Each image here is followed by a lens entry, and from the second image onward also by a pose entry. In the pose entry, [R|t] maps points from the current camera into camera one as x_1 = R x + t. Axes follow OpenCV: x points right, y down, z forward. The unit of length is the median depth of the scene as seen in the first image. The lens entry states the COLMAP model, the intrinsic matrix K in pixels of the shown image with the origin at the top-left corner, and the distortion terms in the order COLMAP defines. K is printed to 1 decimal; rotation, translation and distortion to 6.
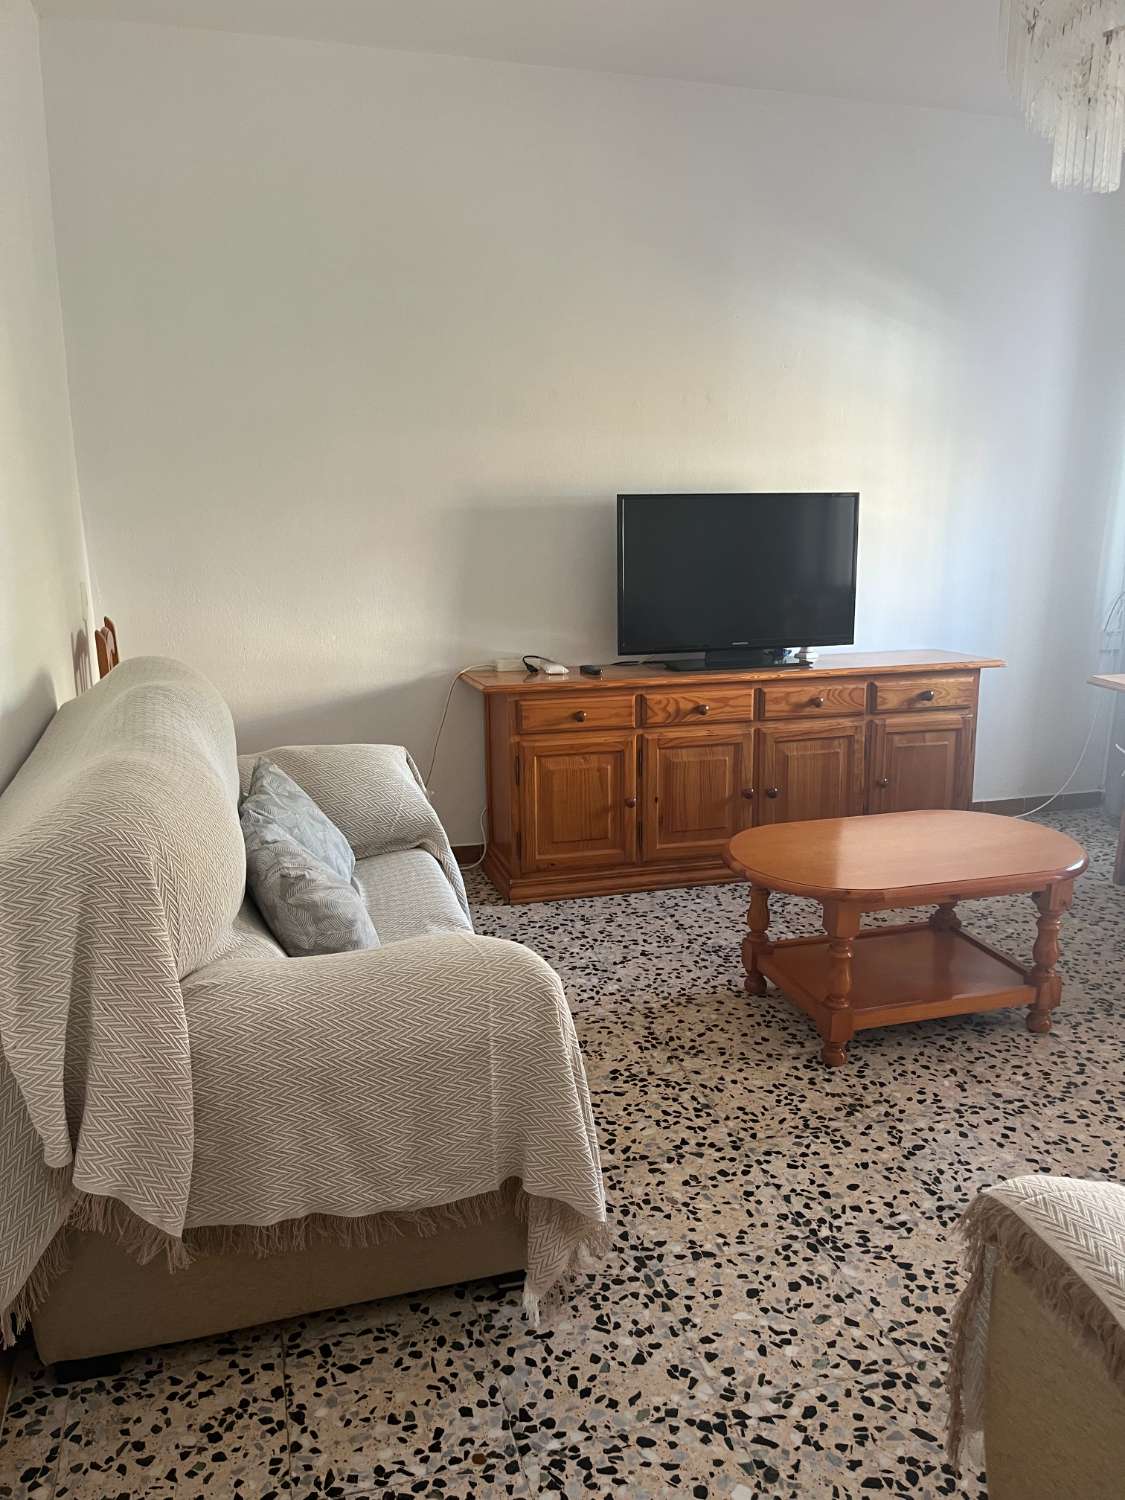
lens RADIAL K [[1139.1, 0, 570.8], [0, 1139.1, 761.9], [0, 0, 1]] dist [0.065657, -0.093581]
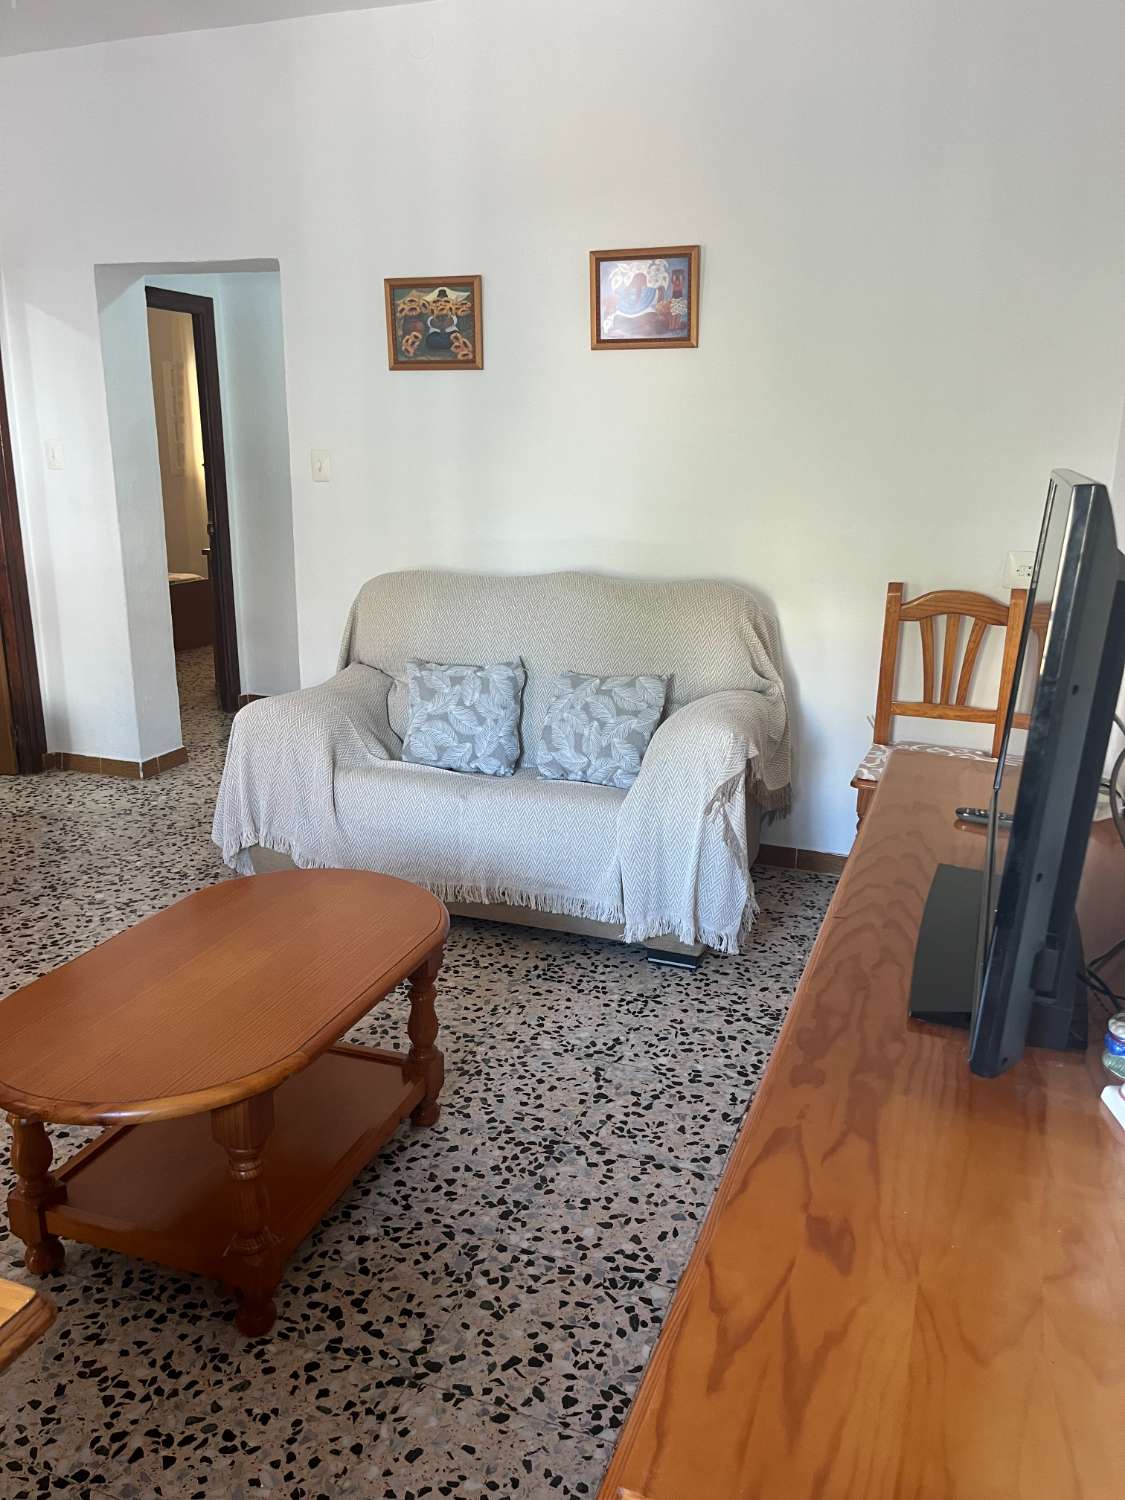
lens RADIAL K [[1139.1, 0, 551.4], [0, 1139.1, 752.3], [0, 0, 1]] dist [0.065657, -0.093581]
pose [[-0.602907, 0.201441, -0.771962, 0.830677], [-0.208734, 0.894066, 0.396327, -0.422583], [0.770022, 0.400083, -0.496991, 1.745142]]
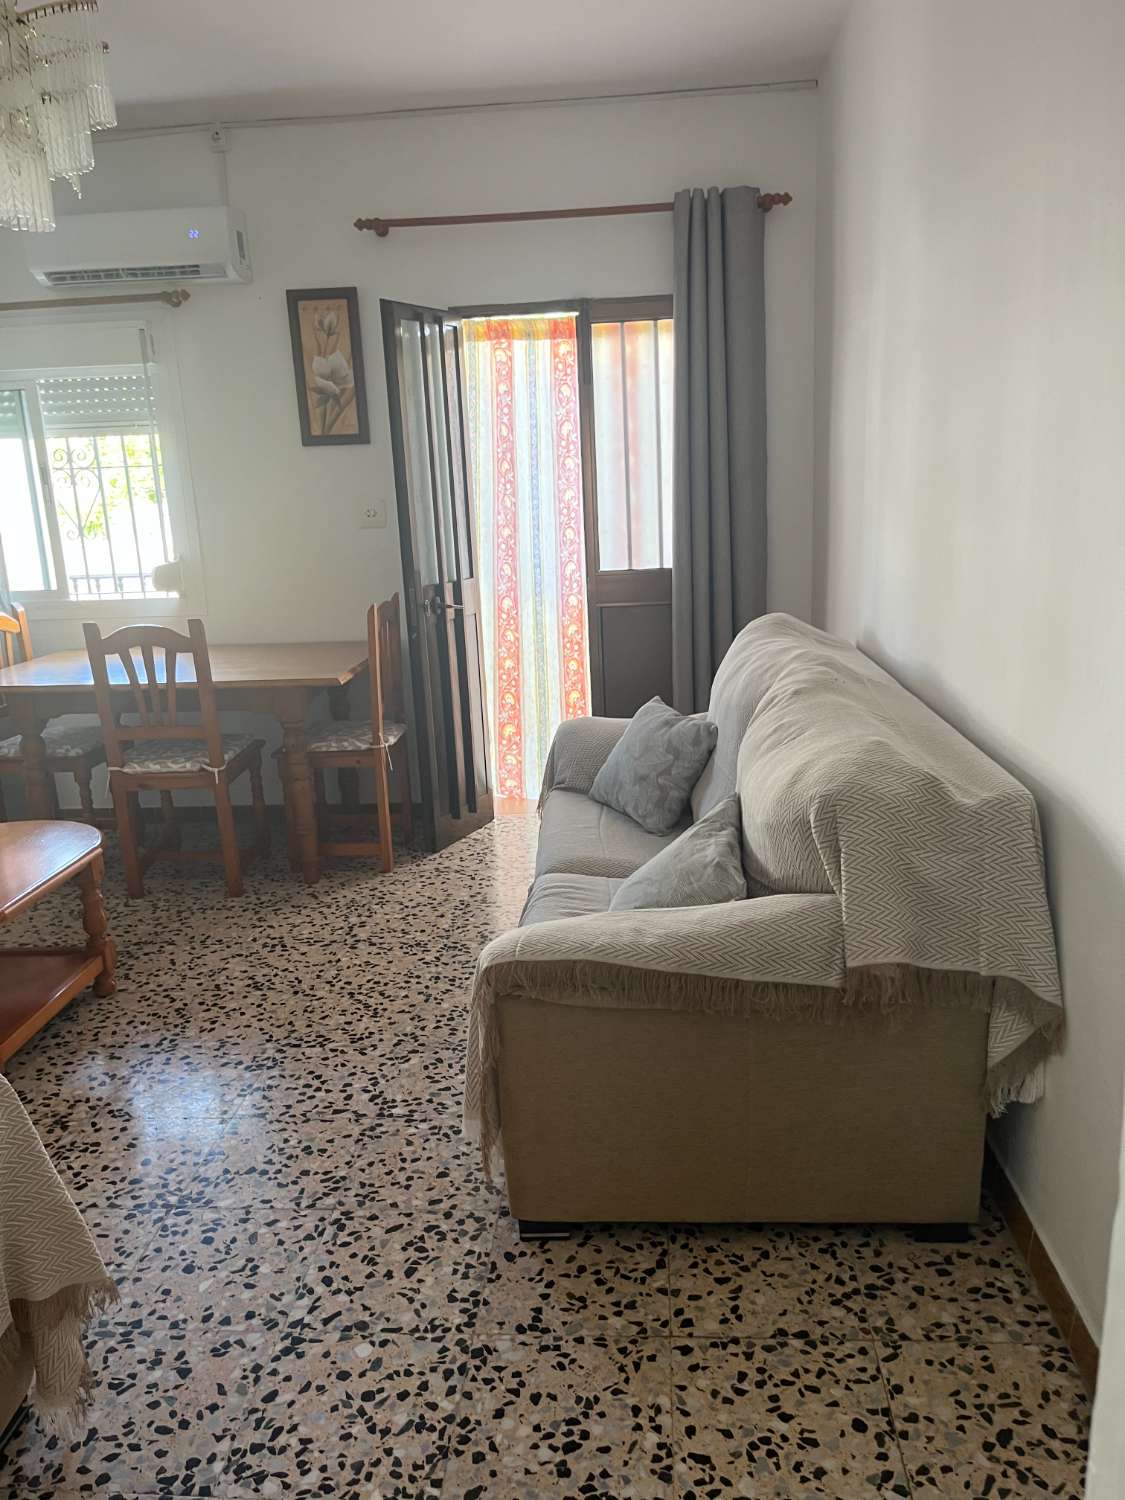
lens RADIAL K [[1139.1, 0, 574.9], [0, 1139.1, 765.2], [0, 0, 1]] dist [0.065657, -0.093581]
pose [[0.341452, -0.247115, 0.906832, -0.455000], [0.268182, 0.950325, 0.157988, -0.030830], [-0.900827, 0.189251, 0.390762, 0.165935]]
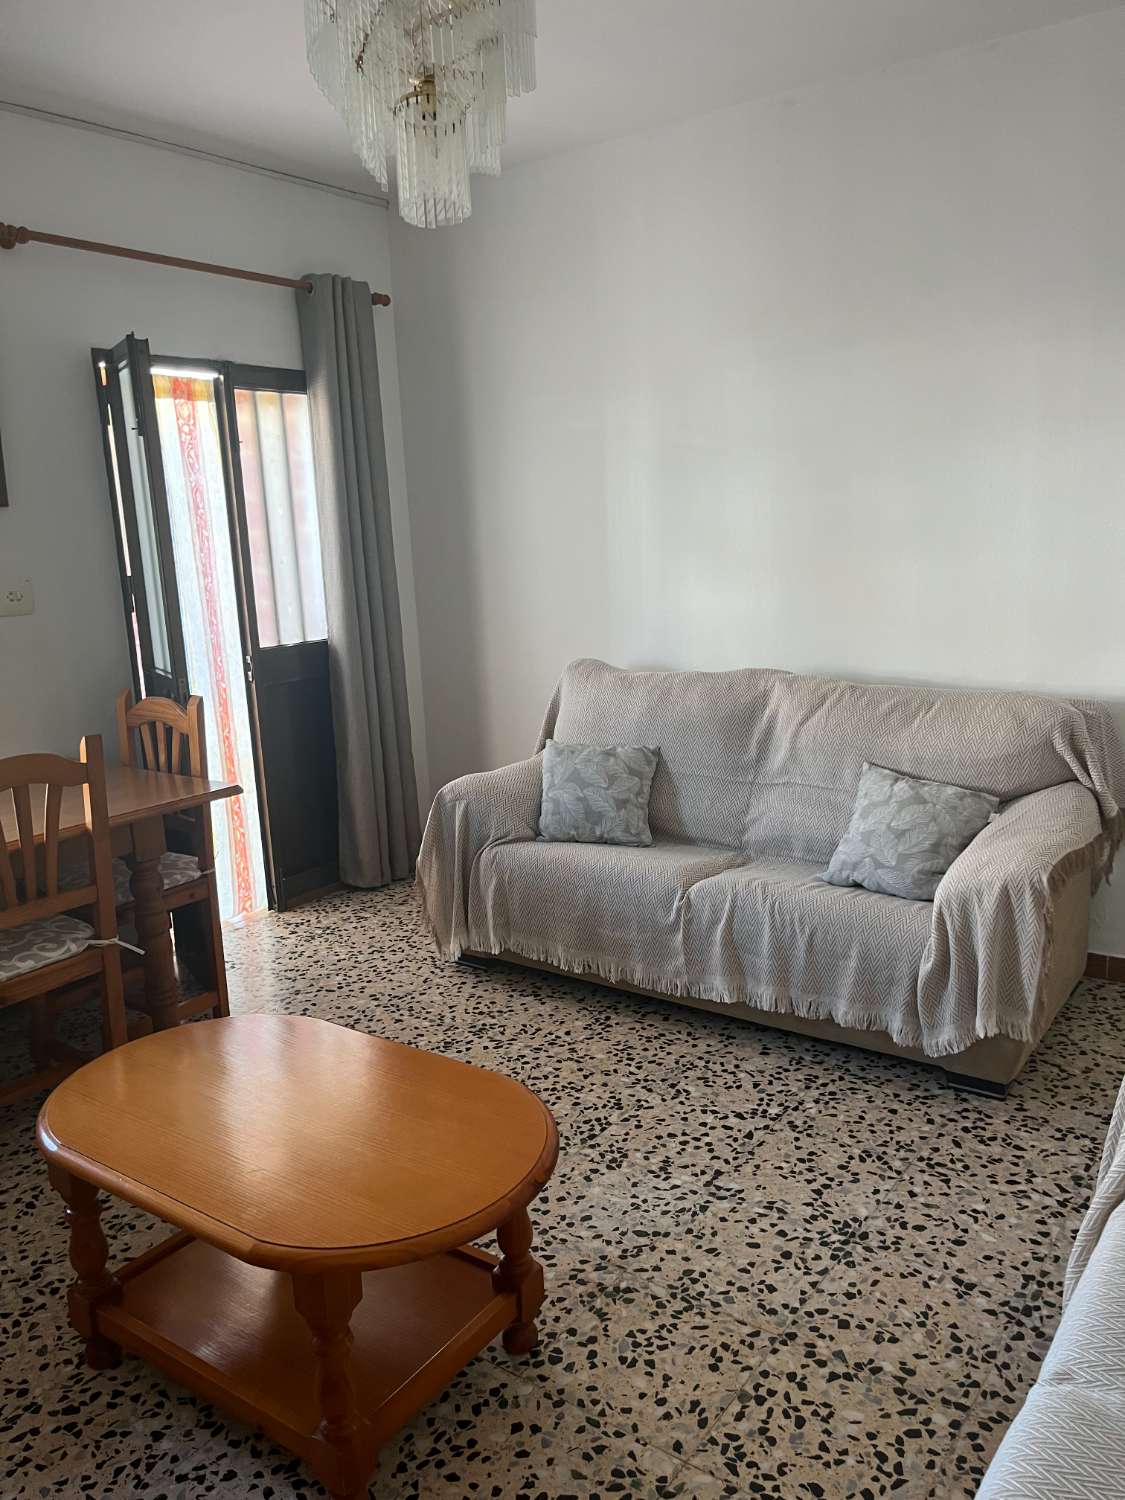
lens RADIAL K [[1139.1, 0, 583.1], [0, 1139.1, 755.5], [0, 0, 1]] dist [0.065657, -0.093581]
pose [[-0.616590, -0.131191, 0.776277, -0.342531], [0.231777, 0.912071, 0.338239, -0.345718], [-0.752394, 0.388477, -0.531967, 1.389242]]
